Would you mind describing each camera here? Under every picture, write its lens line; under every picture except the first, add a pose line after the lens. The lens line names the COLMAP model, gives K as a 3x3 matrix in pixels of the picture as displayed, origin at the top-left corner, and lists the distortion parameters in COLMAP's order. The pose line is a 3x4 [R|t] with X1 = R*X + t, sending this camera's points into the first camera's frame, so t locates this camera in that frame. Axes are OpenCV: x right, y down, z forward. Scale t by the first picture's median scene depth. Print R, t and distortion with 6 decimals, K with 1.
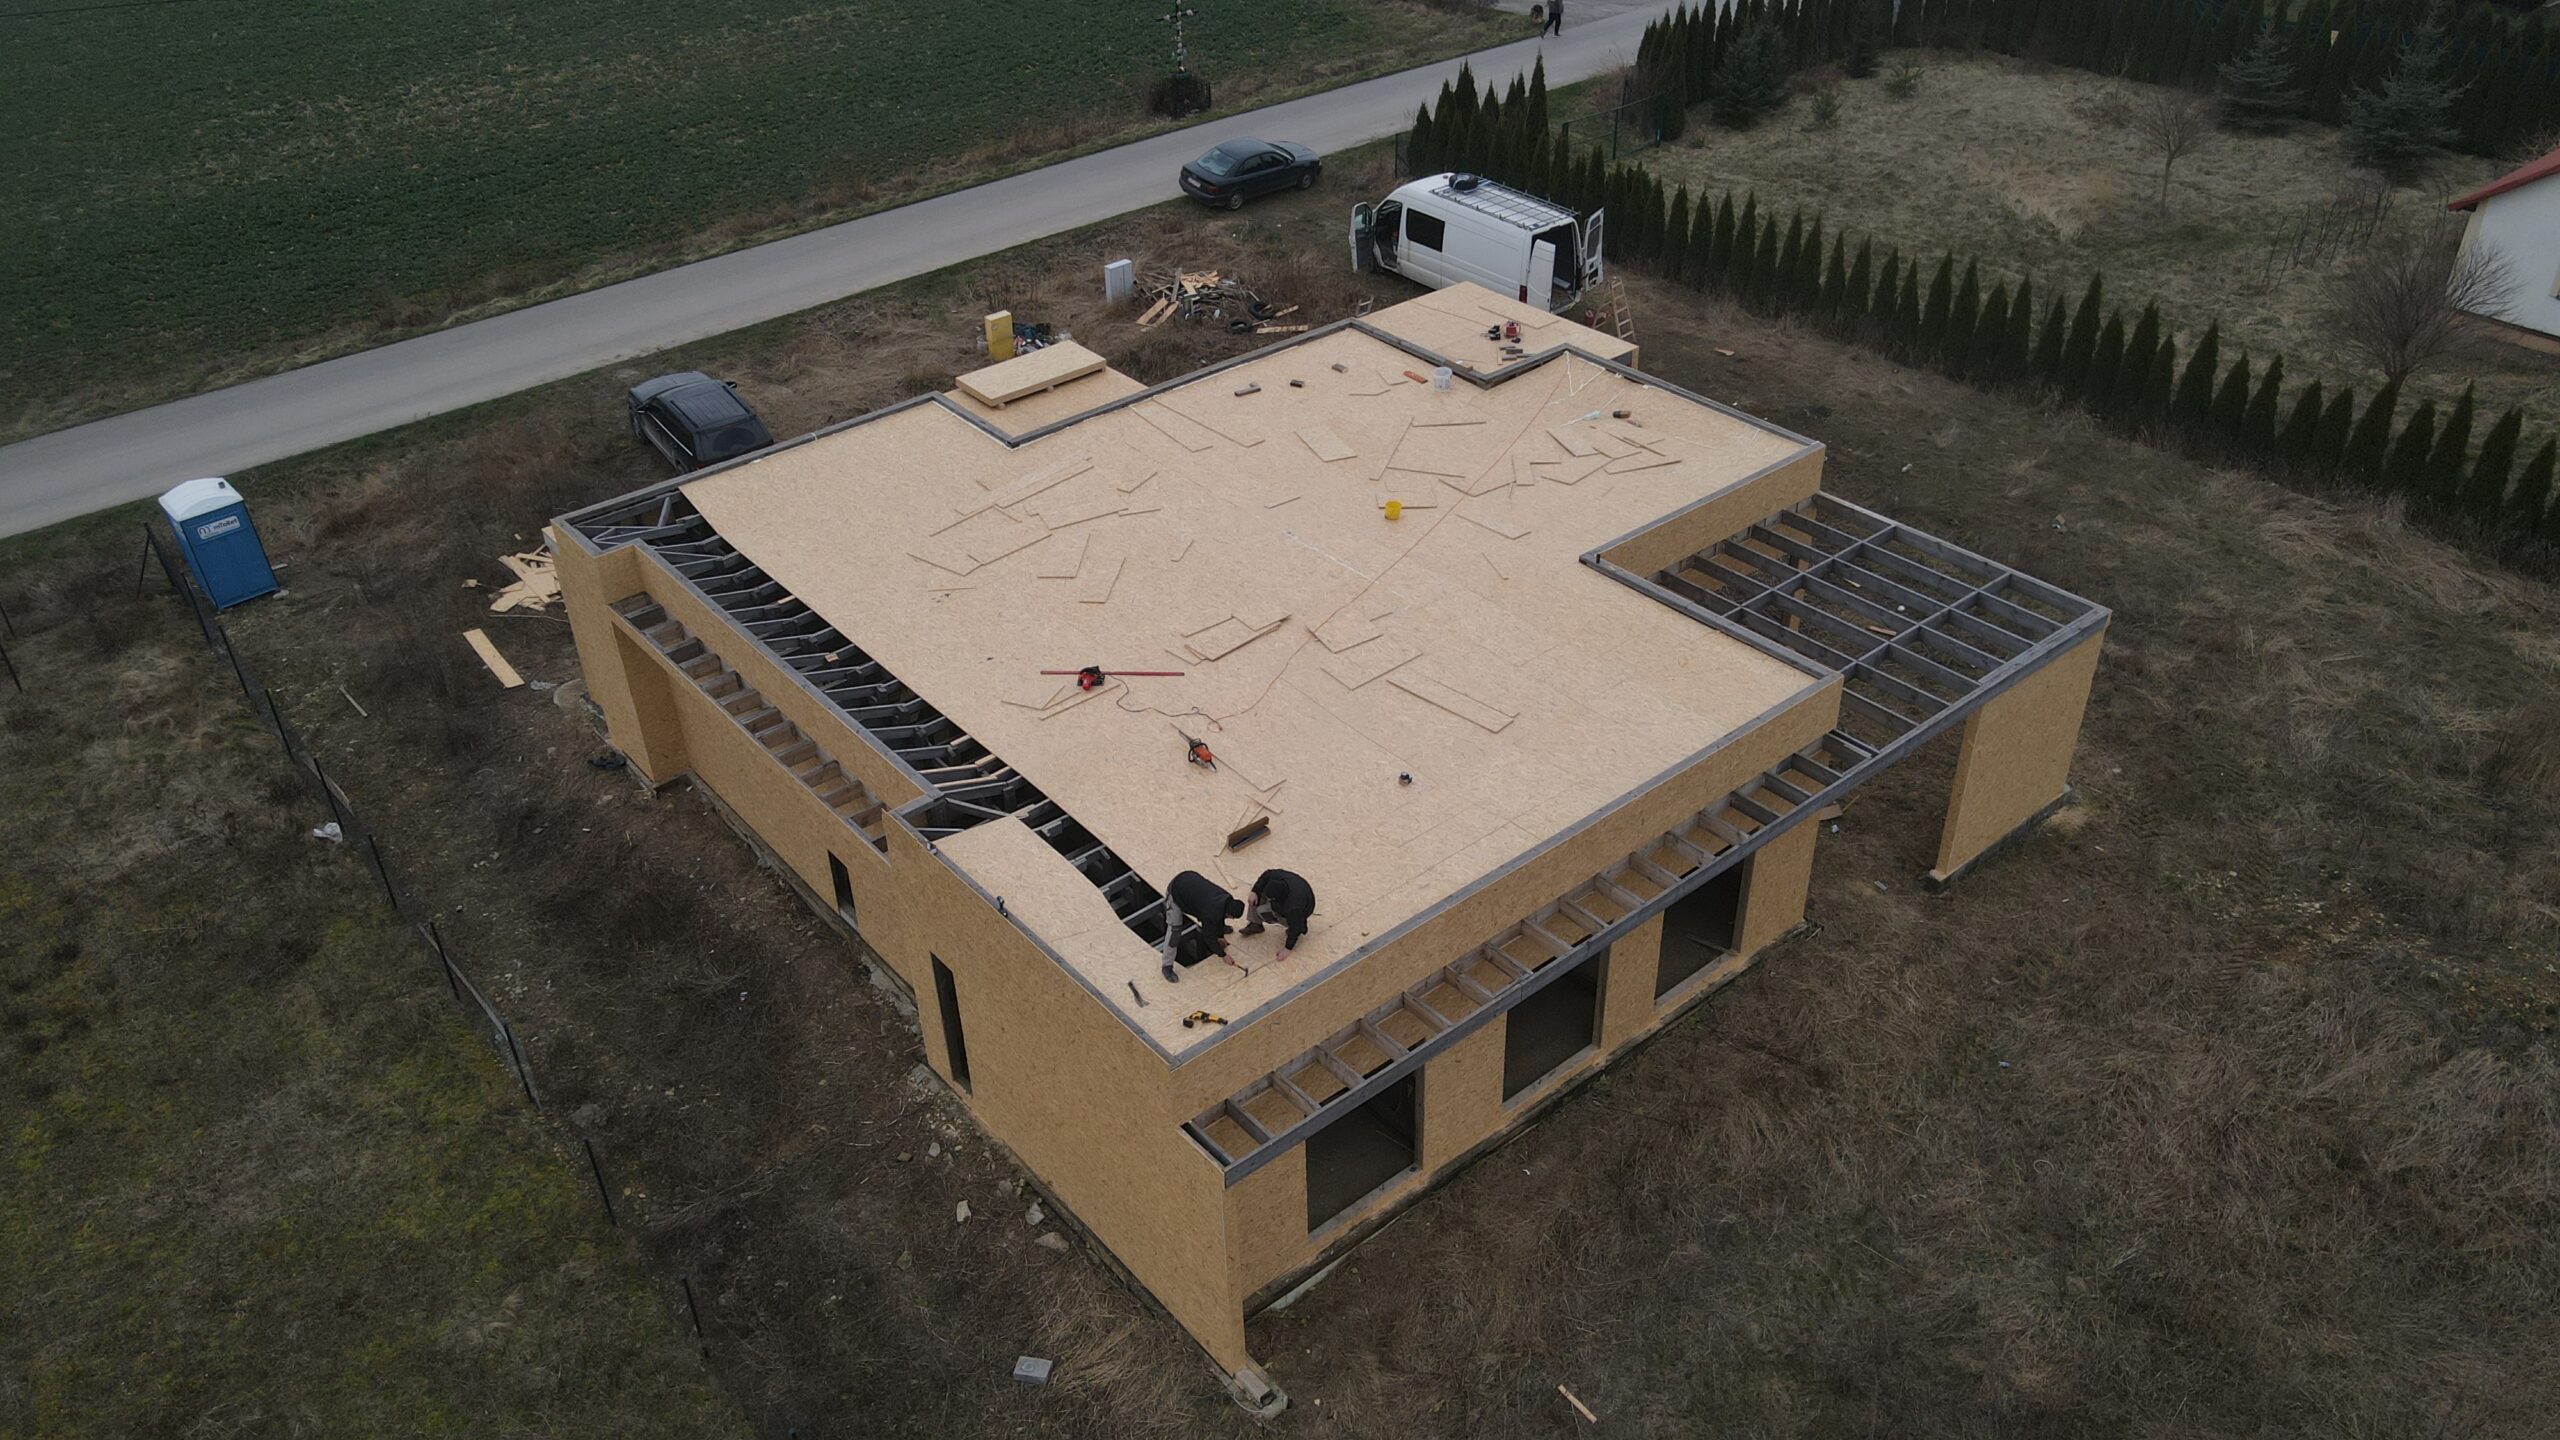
lens RADIAL K [[1886.8, 0, 1268.6], [0, 1886.8, 721.8], [0, 0, 1]] dist [0.003240, 0.028206]
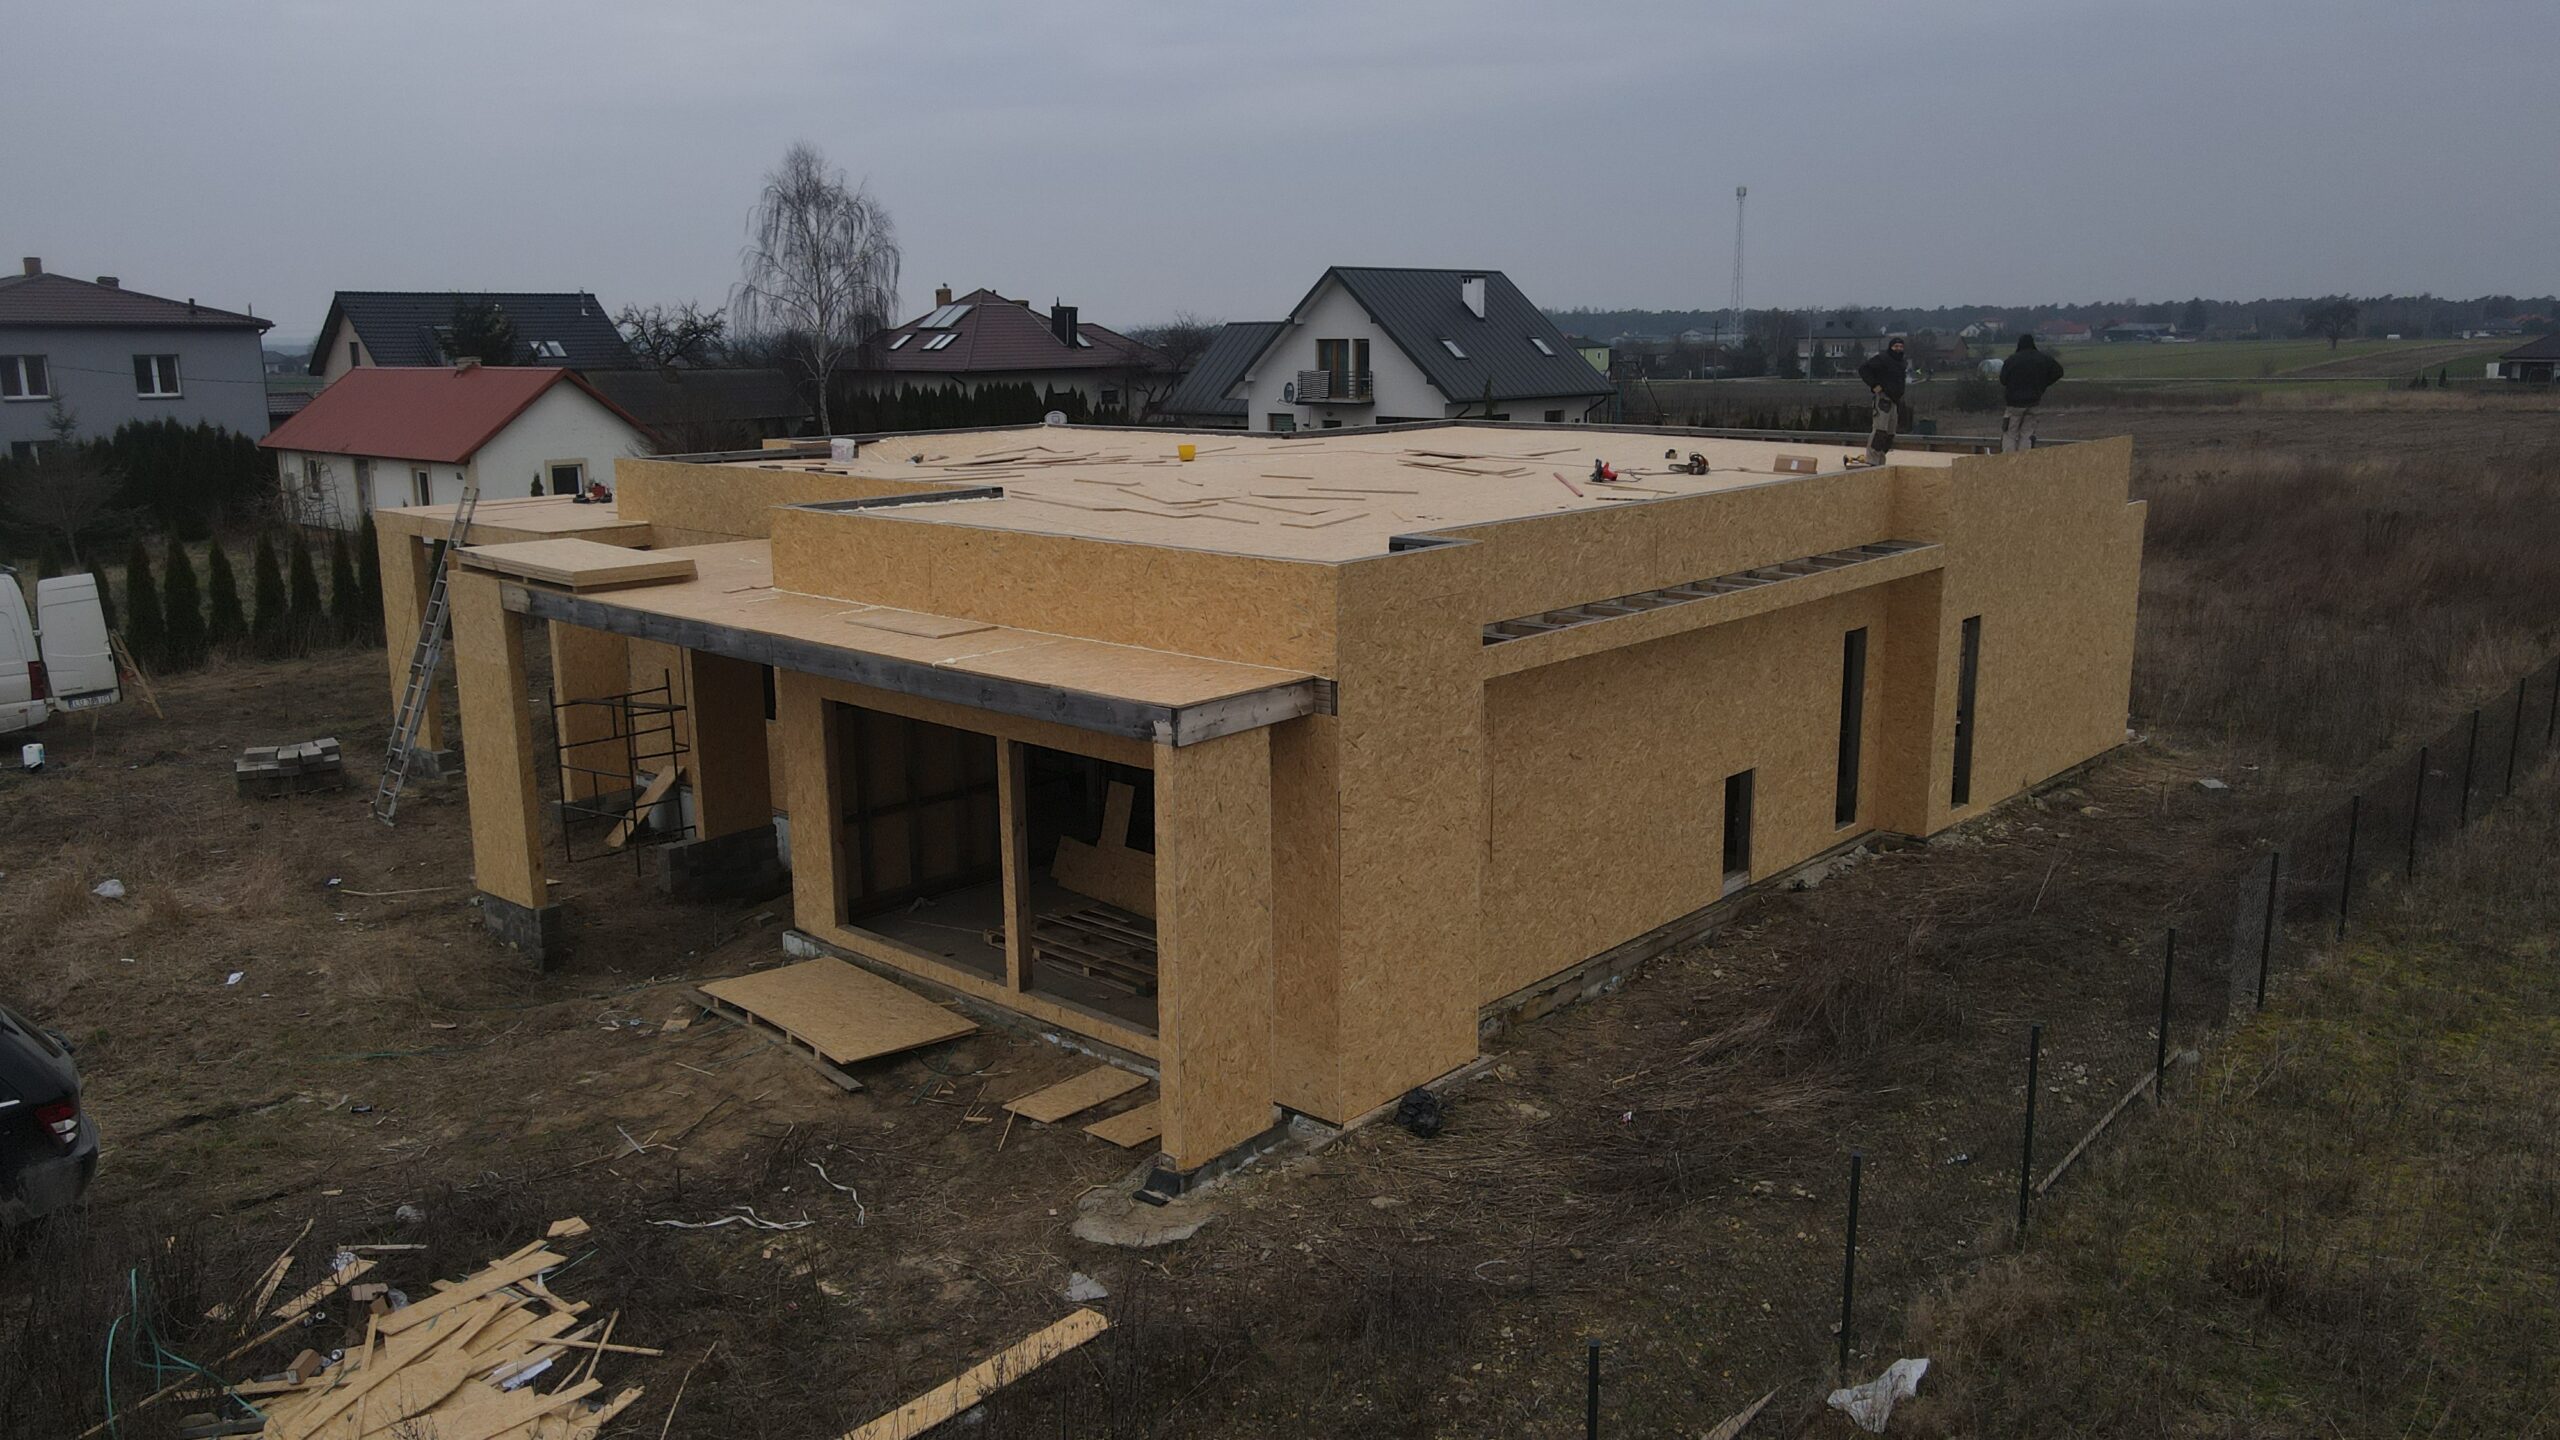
lens RADIAL K [[1886.8, 0, 1268.6], [0, 1886.8, 721.8], [0, 0, 1]] dist [0.003240, 0.028206]
pose [[-0.141913, -0.174805, 0.974322, -0.716571], [0.568592, 0.791311, 0.224788, -0.164165], [-0.810286, 0.585892, -0.012904, 0.913153]]
